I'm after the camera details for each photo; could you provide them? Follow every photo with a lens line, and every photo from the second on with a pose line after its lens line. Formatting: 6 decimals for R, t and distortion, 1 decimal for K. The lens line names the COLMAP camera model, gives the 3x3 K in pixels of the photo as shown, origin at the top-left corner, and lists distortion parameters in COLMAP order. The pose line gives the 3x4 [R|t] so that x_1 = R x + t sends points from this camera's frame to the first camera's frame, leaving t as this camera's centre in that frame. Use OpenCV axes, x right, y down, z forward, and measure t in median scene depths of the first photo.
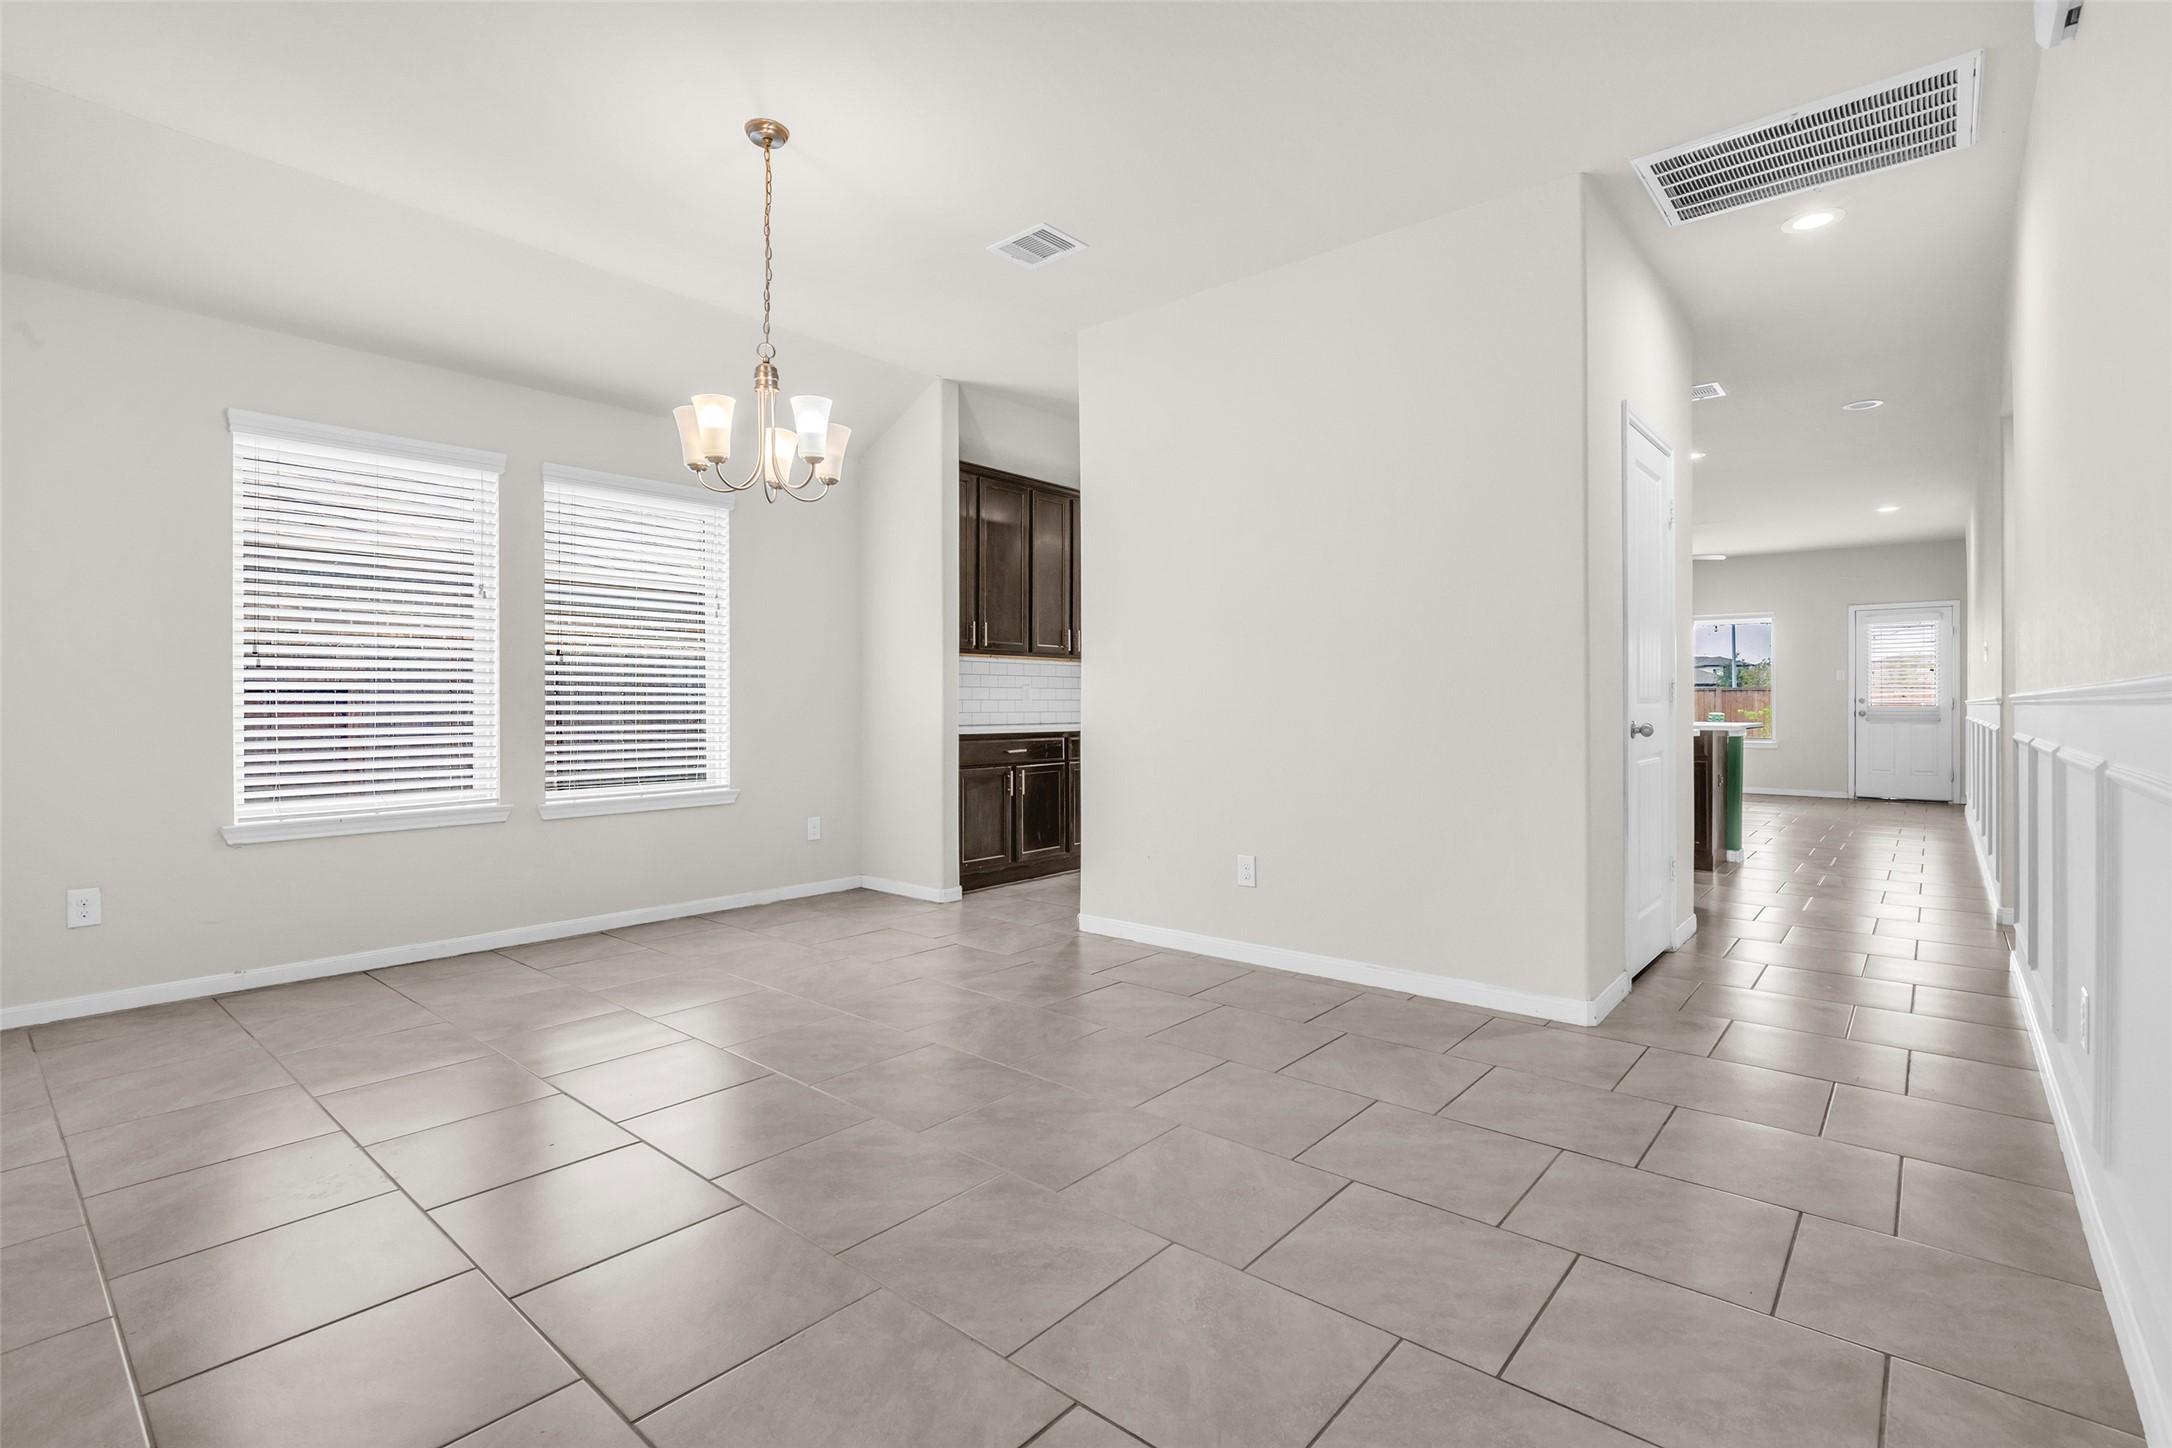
lens RADIAL K [[1002.2, 0, 1084.0], [0, 1002.2, 711.9], [0, 0, 1]] dist [-0.011112, 0.001288]
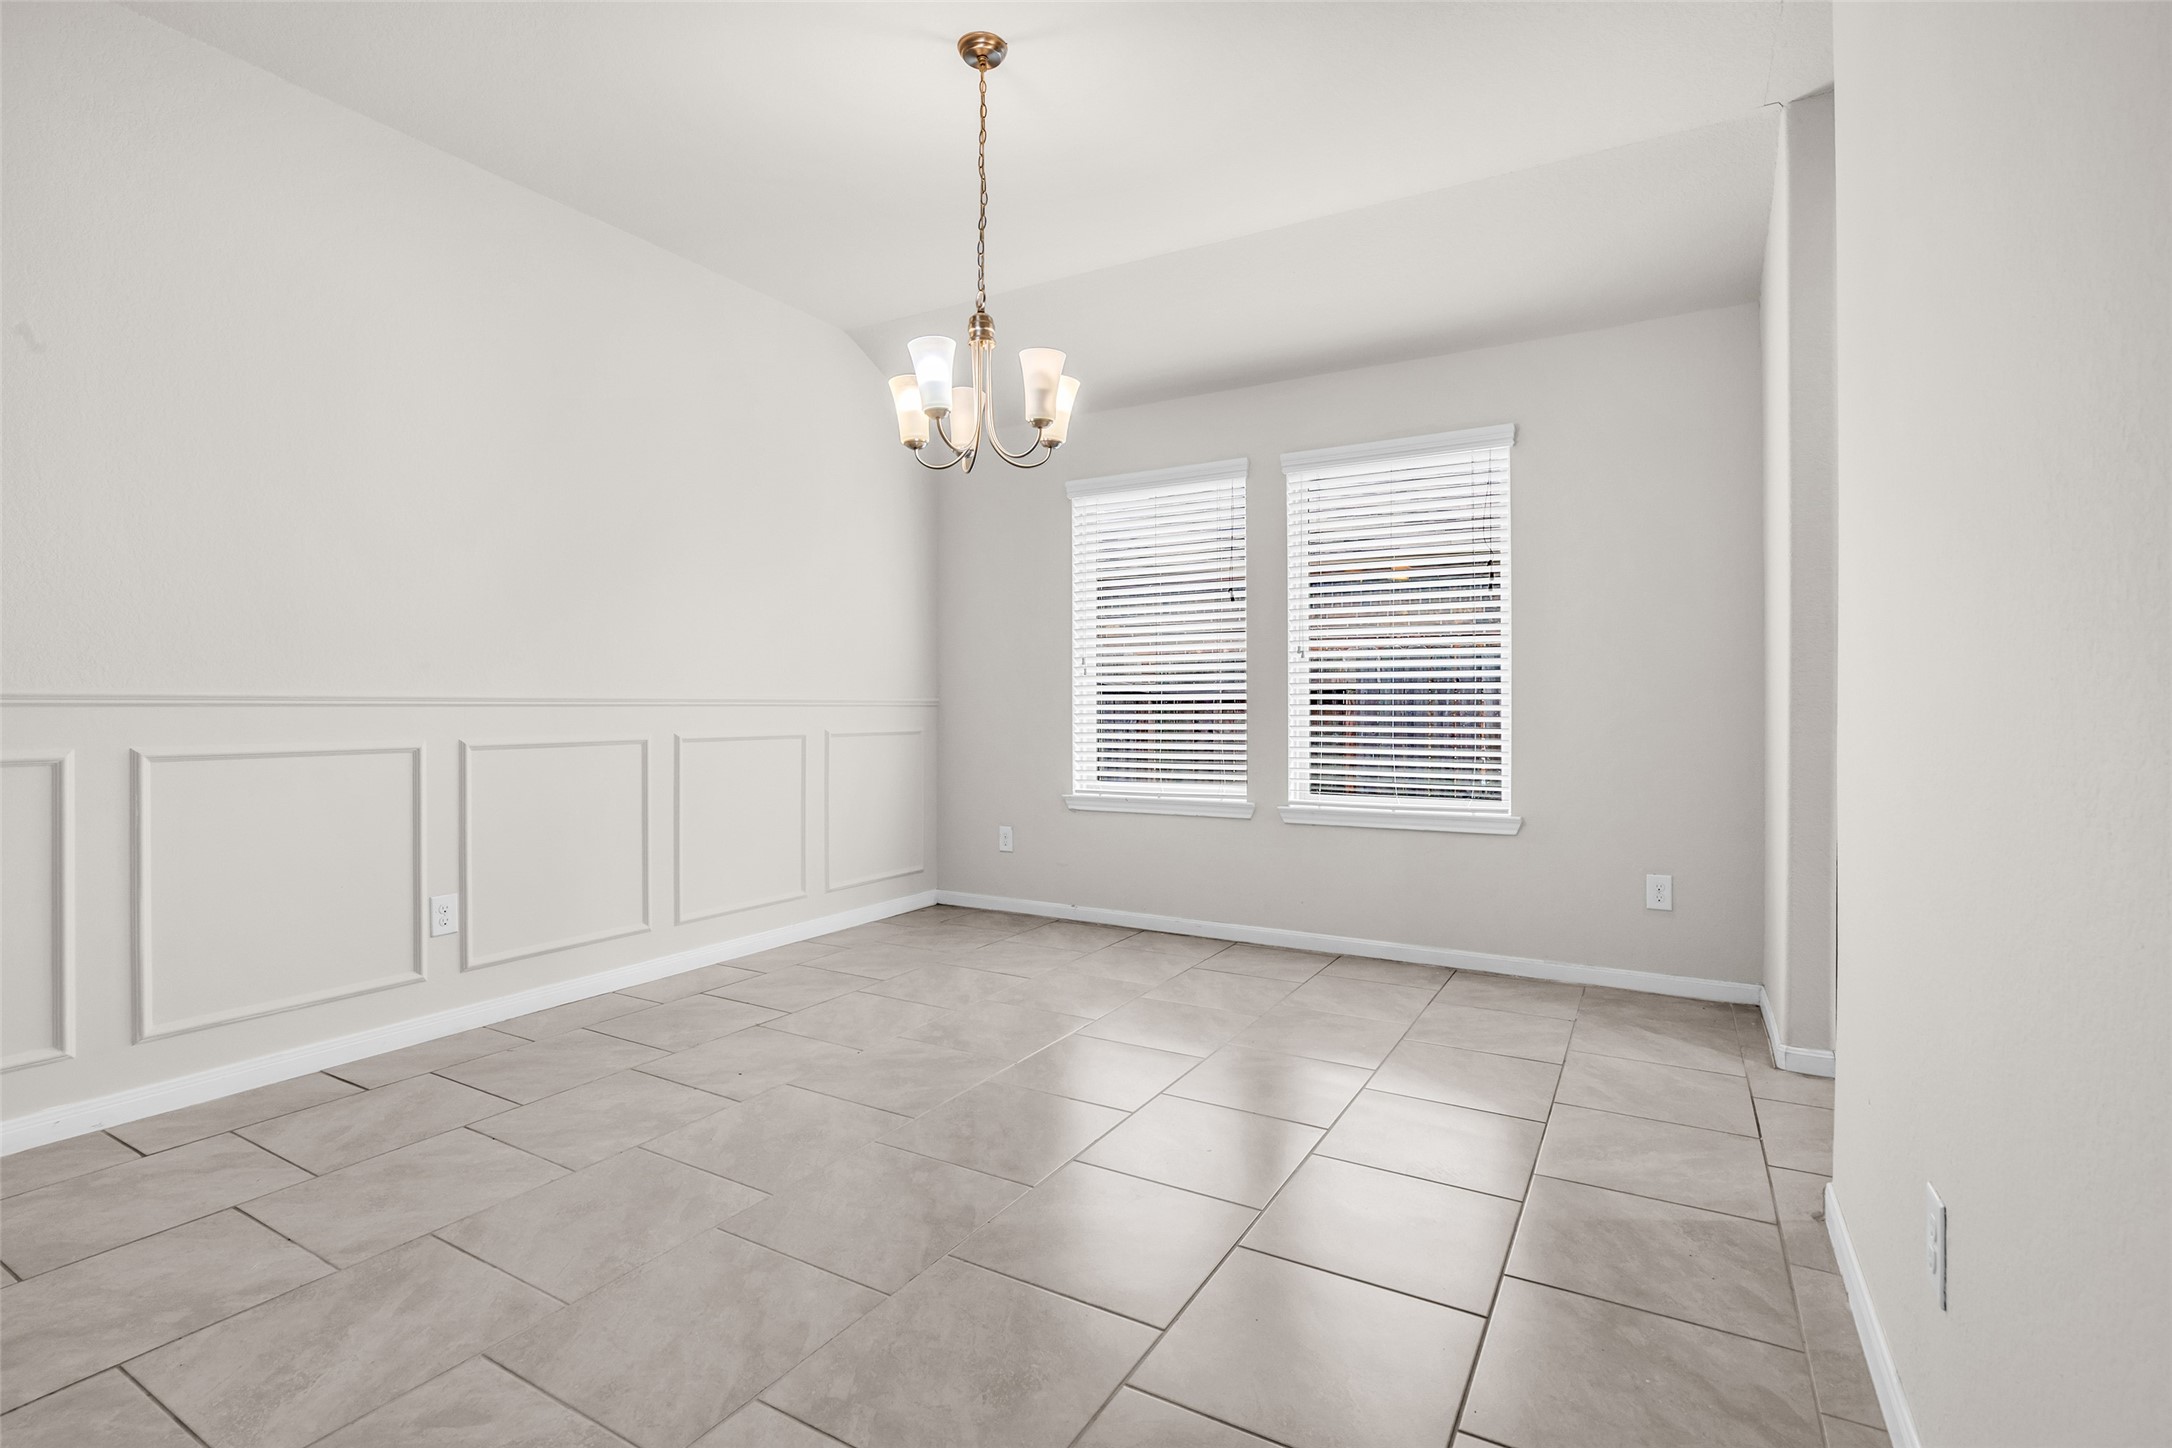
lens RADIAL K [[1002.2, 0, 1084.0], [0, 1002.2, 711.9], [0, 0, 1]] dist [-0.011112, 0.001288]
pose [[0.178316, 0.005410, -0.983958, 0.394224], [-0.006775, 0.999968, 0.004270, -0.001641], [0.983950, 0.005905, 0.178347, 0.664270]]
